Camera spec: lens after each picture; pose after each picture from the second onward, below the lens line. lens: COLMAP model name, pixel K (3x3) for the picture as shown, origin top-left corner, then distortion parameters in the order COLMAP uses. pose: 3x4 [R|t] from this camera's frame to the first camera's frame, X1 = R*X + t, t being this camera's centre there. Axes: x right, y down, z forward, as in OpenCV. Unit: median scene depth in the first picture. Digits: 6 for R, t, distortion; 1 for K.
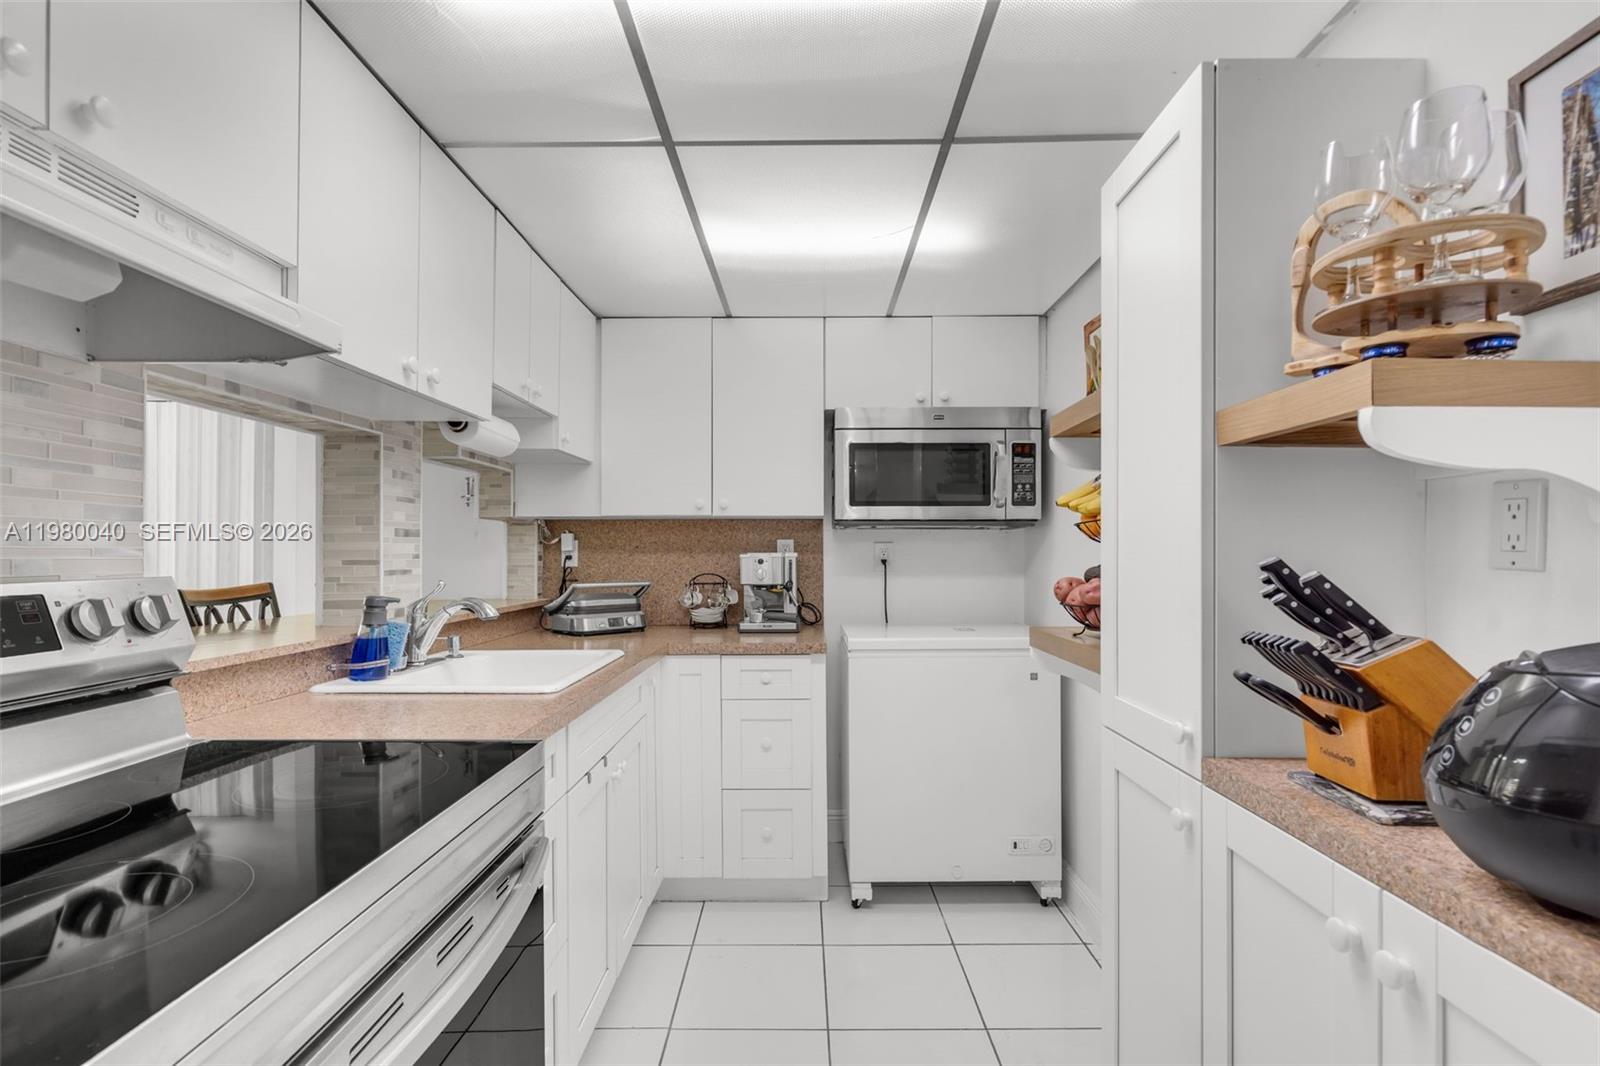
lens RADIAL K [[735.9, 0, 790.1], [0, 735.9, 536.0], [0, 0, 1]] dist [-0.004052, -0.001291]
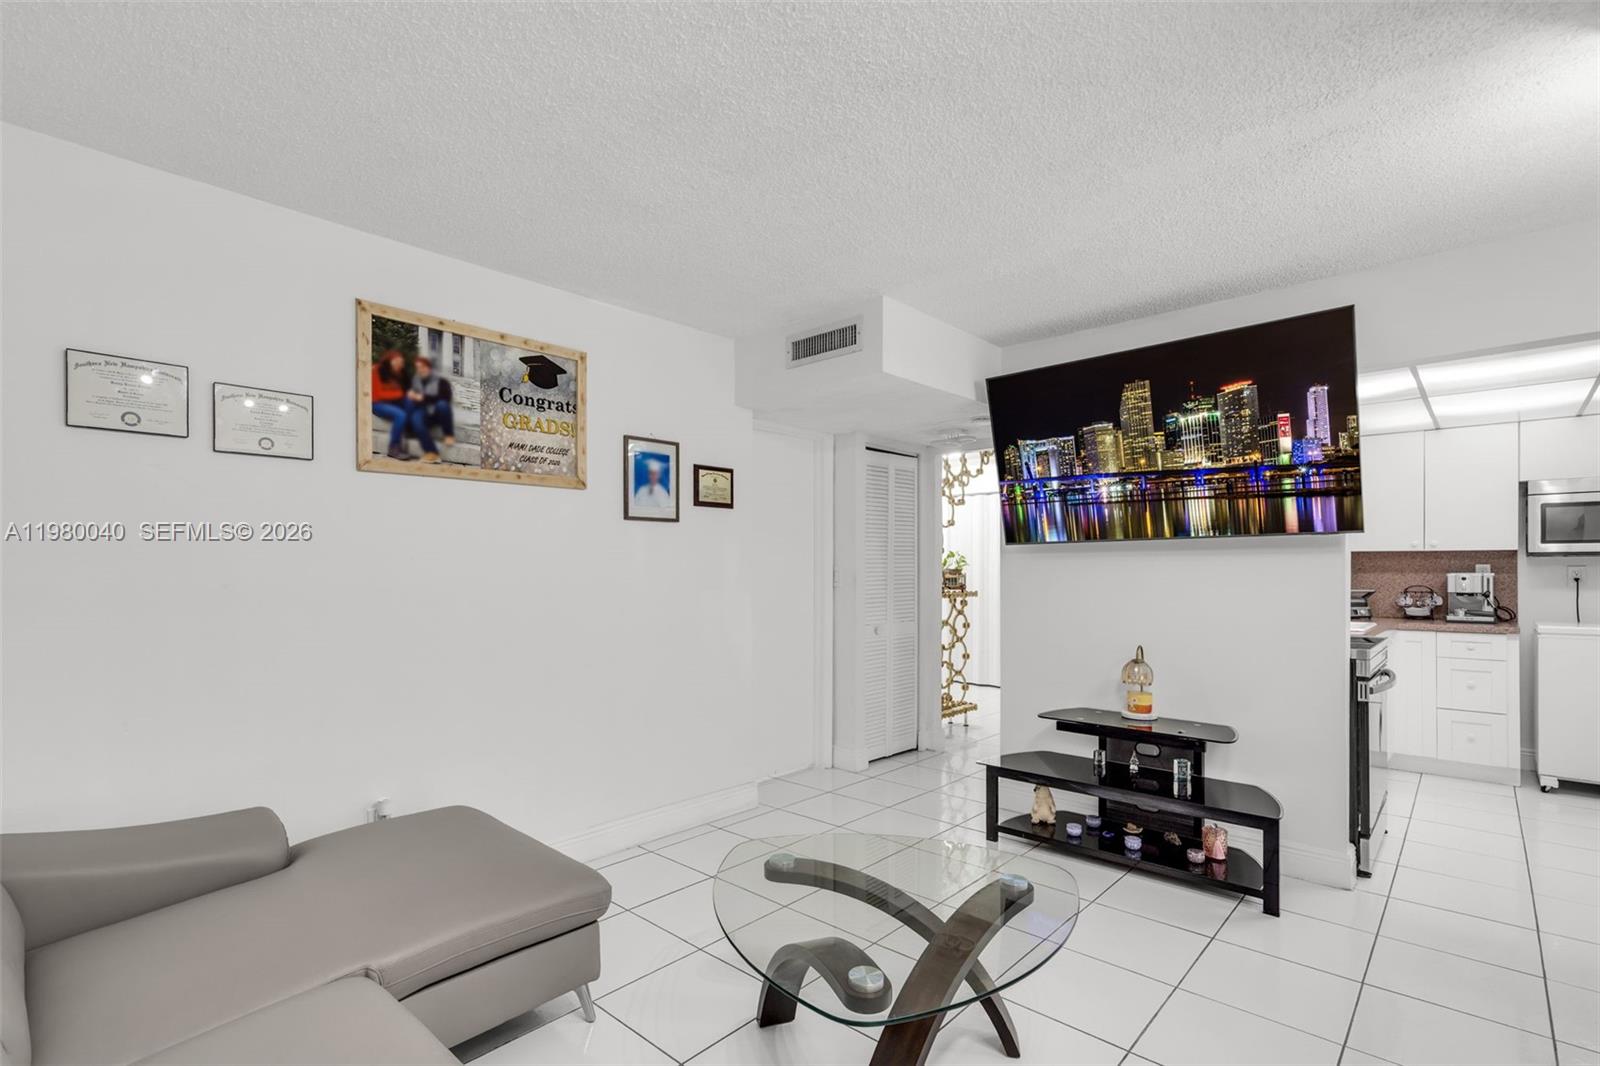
lens RADIAL K [[735.9, 0, 786.0], [0, 735.9, 567.6], [0, 0, 1]] dist [-0.004052, -0.001291]
pose [[0.737411, 0.002487, -0.675440, -0.055639], [0.004605, 0.999951, 0.008710, -0.010959], [0.675429, -0.009533, 0.737363, -1.308283]]
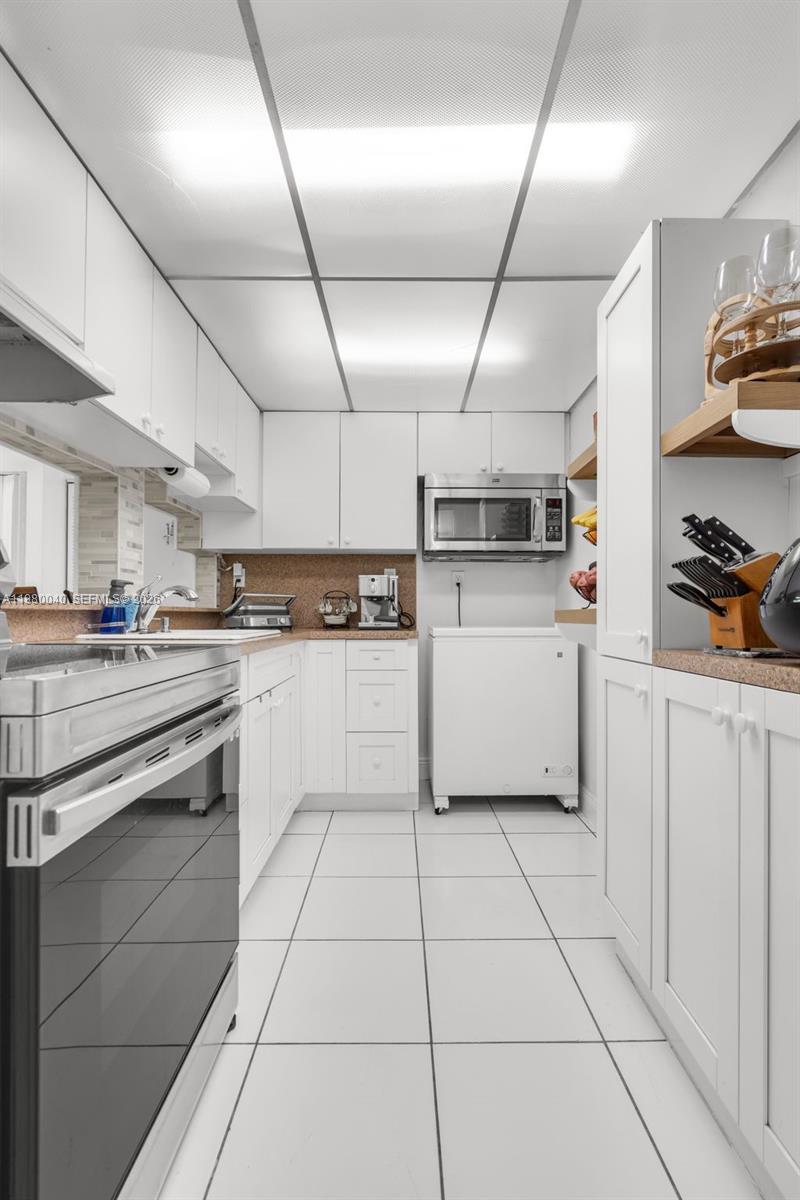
lens RADIAL K [[551.9, 0, 399.0], [0, 551.9, 605.4], [0, 0, 1]] dist [-0.004052, -0.001291]
pose [[0.999857, 0.004676, 0.016276, -0.006732], [-0.004560, 0.999964, -0.007124, 0.100919], [-0.016309, 0.007049, 0.999842, -0.093577]]
